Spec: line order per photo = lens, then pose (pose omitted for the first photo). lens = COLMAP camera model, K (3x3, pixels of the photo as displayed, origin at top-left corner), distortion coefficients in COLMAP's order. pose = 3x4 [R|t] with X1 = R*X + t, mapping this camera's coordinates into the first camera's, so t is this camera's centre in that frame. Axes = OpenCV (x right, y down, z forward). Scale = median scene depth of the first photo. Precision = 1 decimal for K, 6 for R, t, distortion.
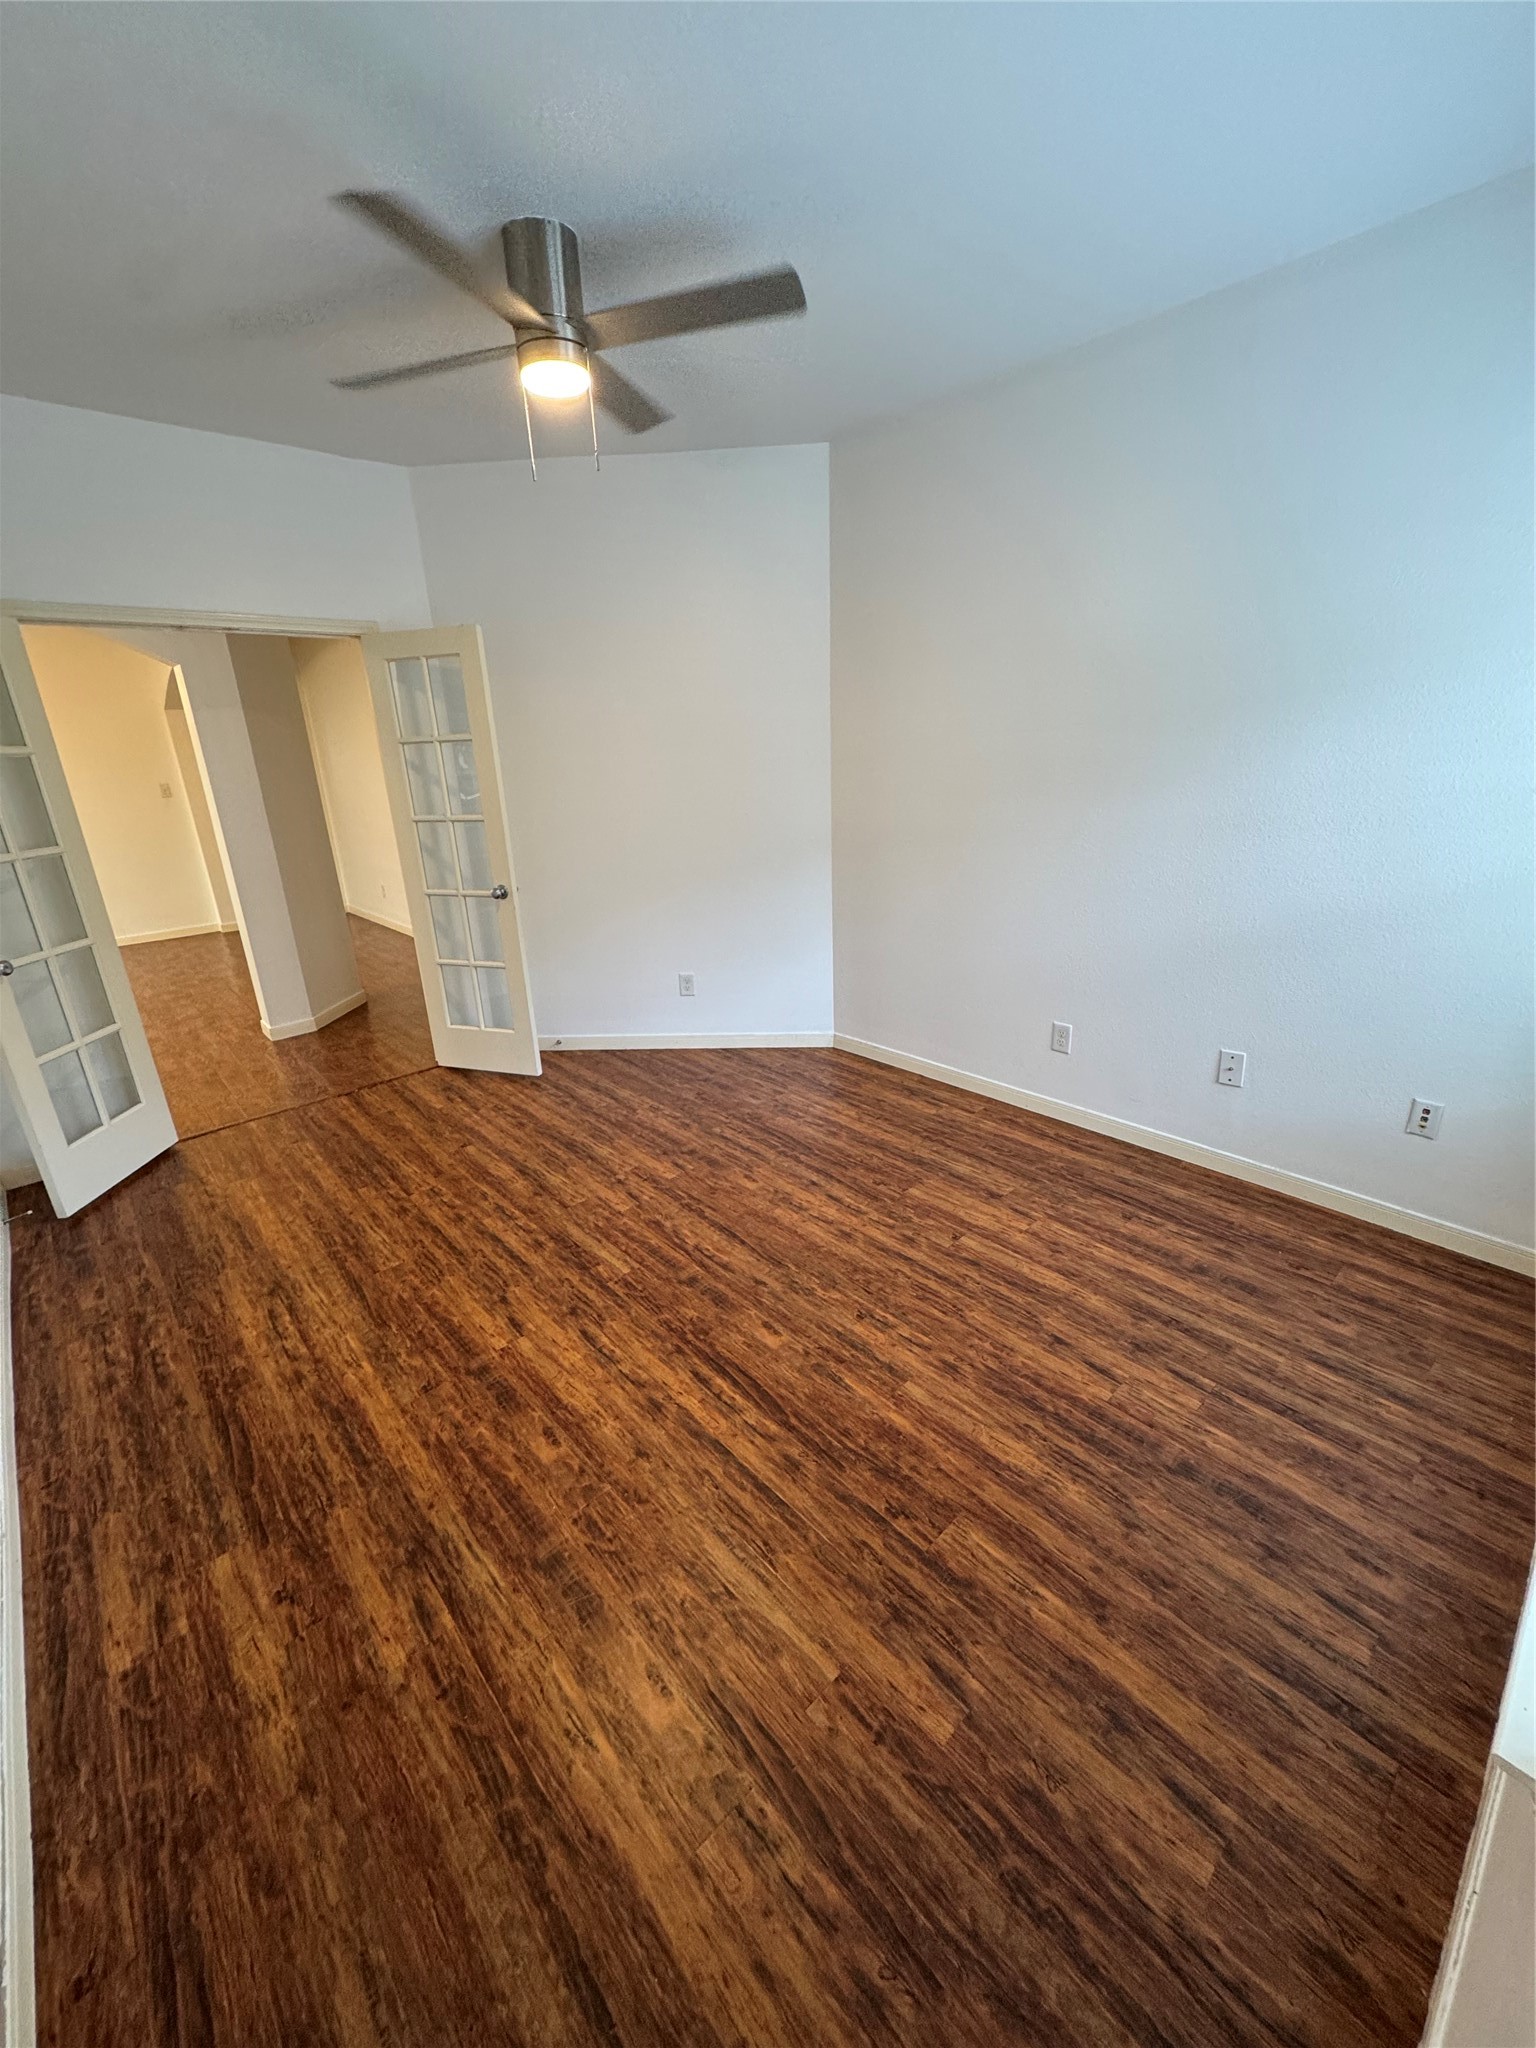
lens RADIAL K [[818.5, 0, 776.2], [0, 818.5, 1063.0], [0, 0, 1]] dist [-0.002021, 0.000944]
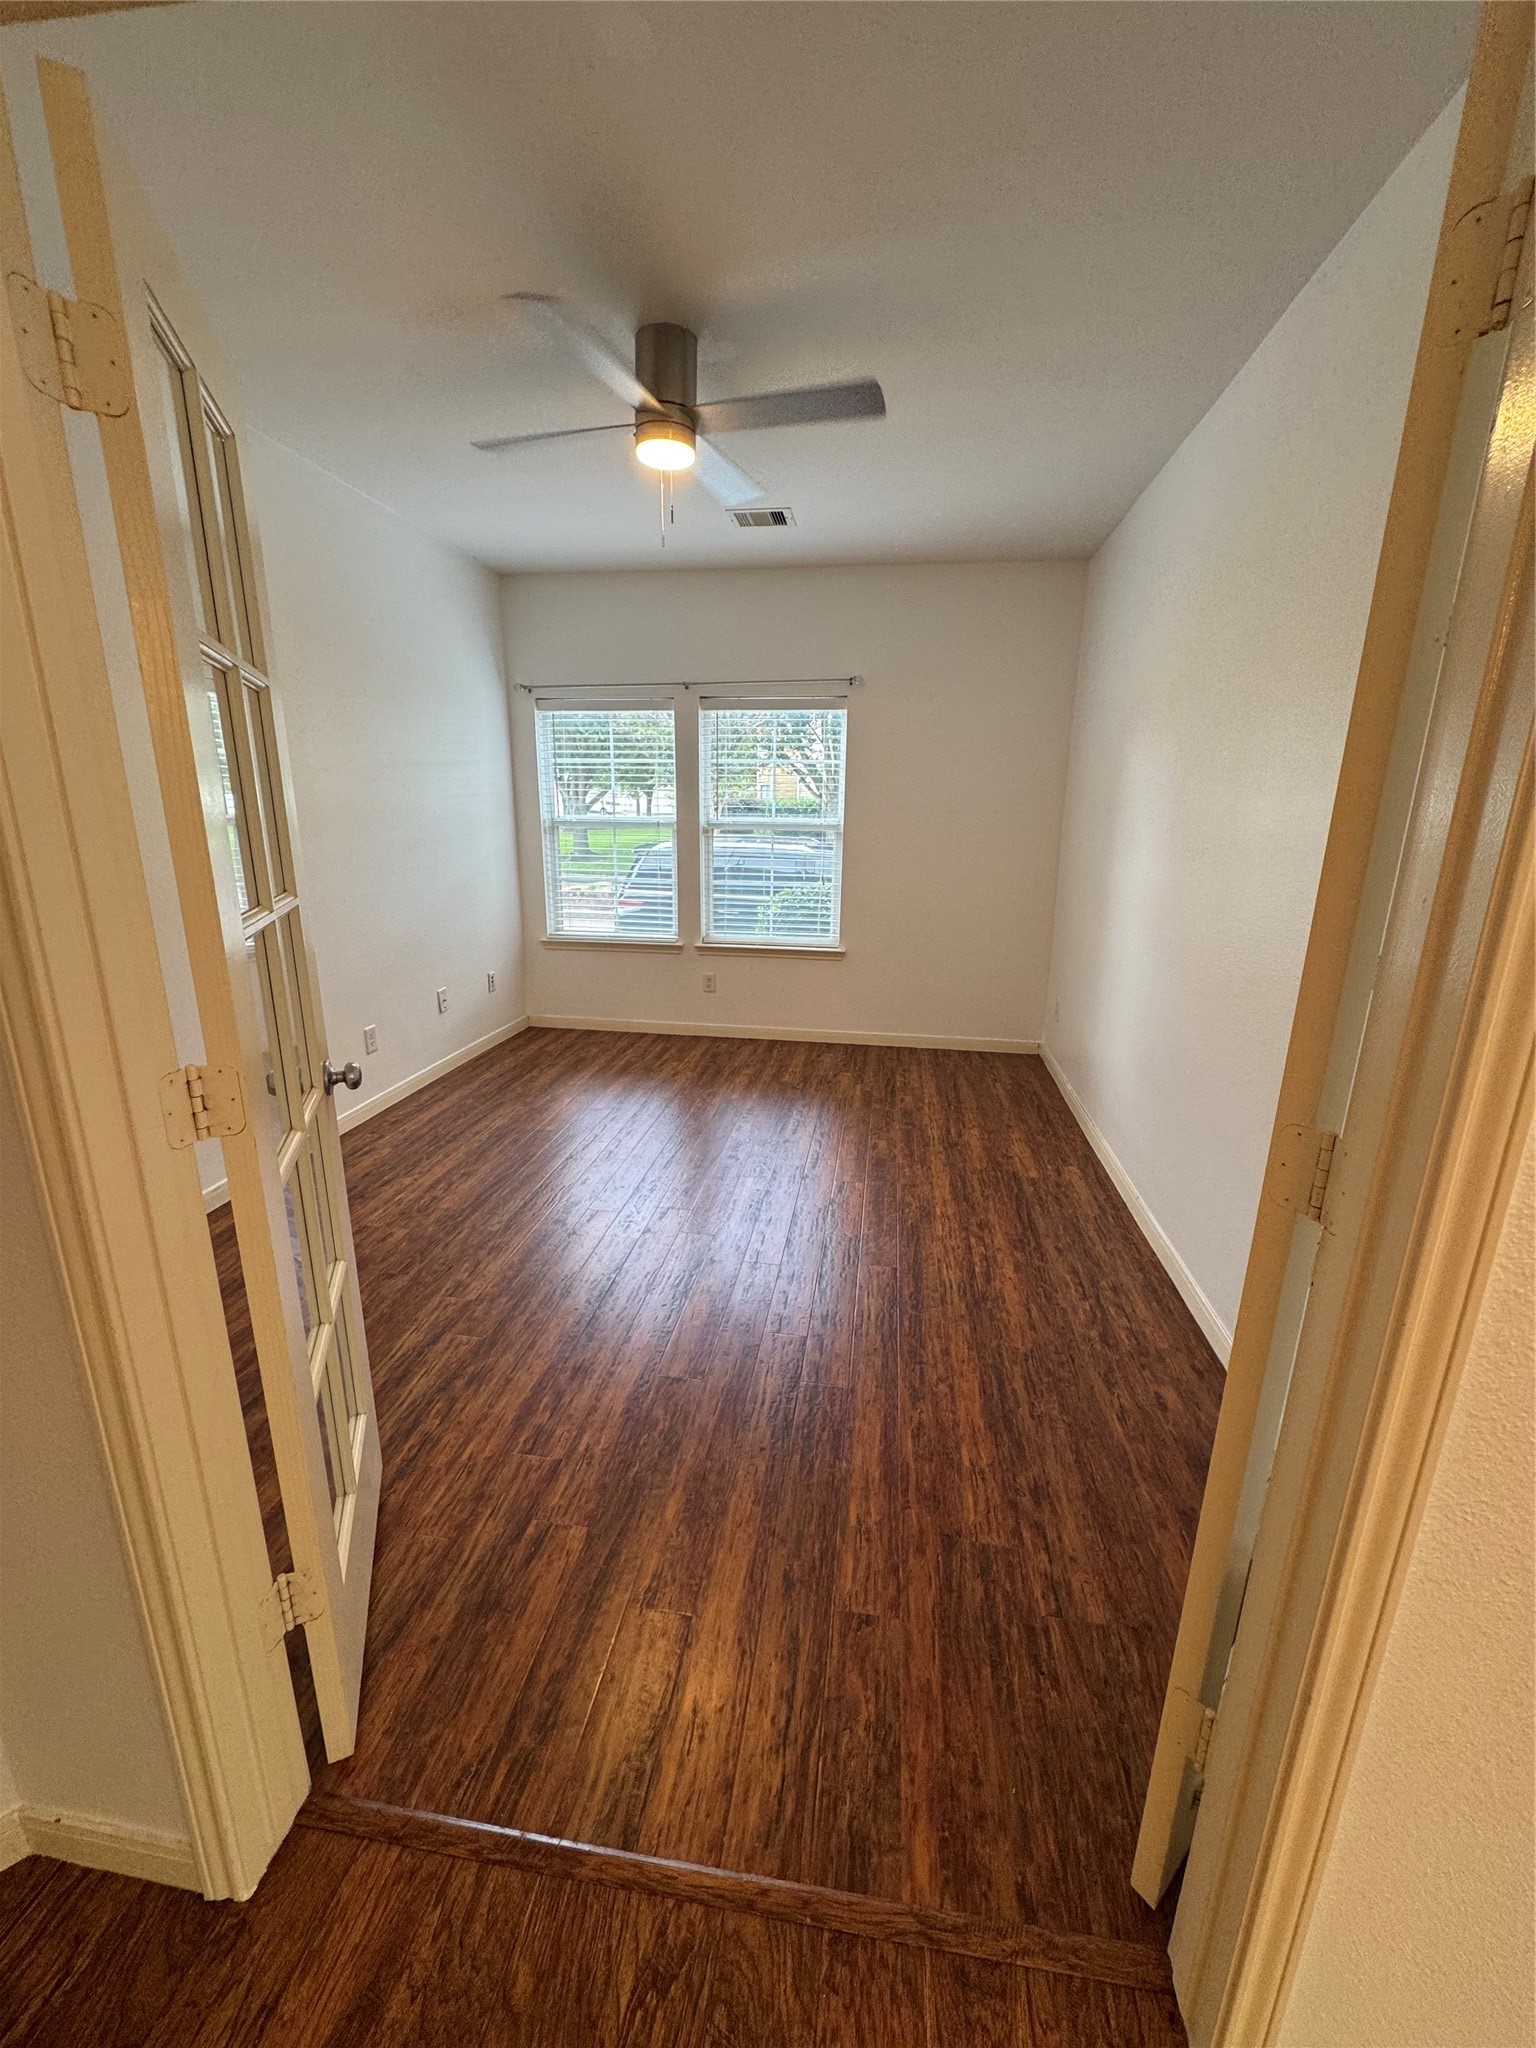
lens RADIAL K [[818.5, 0, 772.0], [0, 818.5, 1029.7], [0, 0, 1]] dist [-0.002021, 0.000944]
pose [[-0.639060, -0.173282, 0.749384, -1.318826], [0.289677, 0.848333, 0.443192, -0.588578], [-0.712524, 0.500305, -0.491939, 1.746737]]
